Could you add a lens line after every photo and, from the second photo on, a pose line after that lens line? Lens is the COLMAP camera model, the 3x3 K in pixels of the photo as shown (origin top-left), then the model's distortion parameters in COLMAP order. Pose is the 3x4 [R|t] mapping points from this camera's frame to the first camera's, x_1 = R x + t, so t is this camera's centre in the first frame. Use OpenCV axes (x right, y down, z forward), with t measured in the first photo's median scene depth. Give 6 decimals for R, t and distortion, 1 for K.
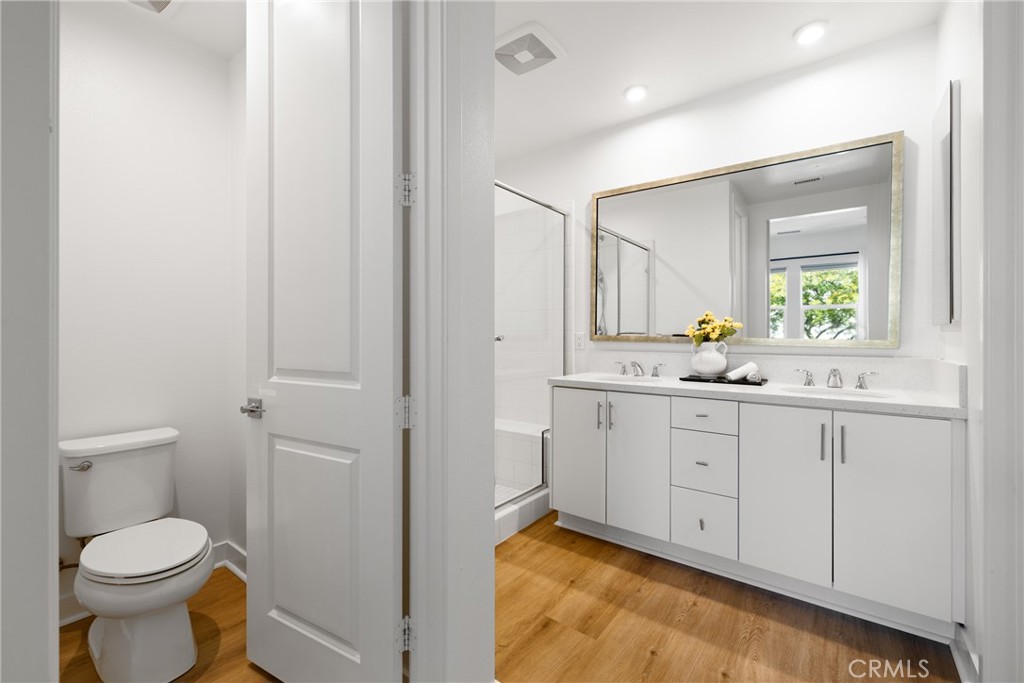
lens RADIAL K [[434.9, 0, 503.1], [0, 434.9, 336.3], [0, 0, 1]] dist [-0.000137, -0.000046]
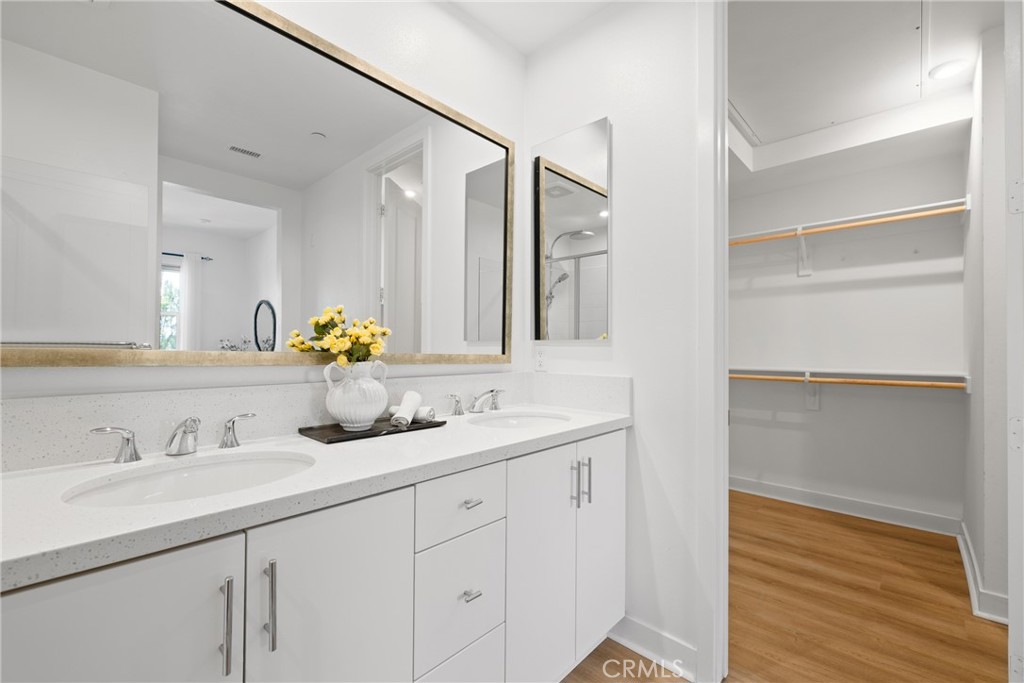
lens RADIAL K [[434.9, 0, 503.1], [0, 434.9, 336.3], [0, 0, 1]] dist [-0.000137, -0.000046]
pose [[0.093988, 0.030485, 0.995106, -0.046965], [-0.000360, 0.999532, -0.030587, -0.001686], [-0.995573, 0.002516, 0.093955, 0.785190]]
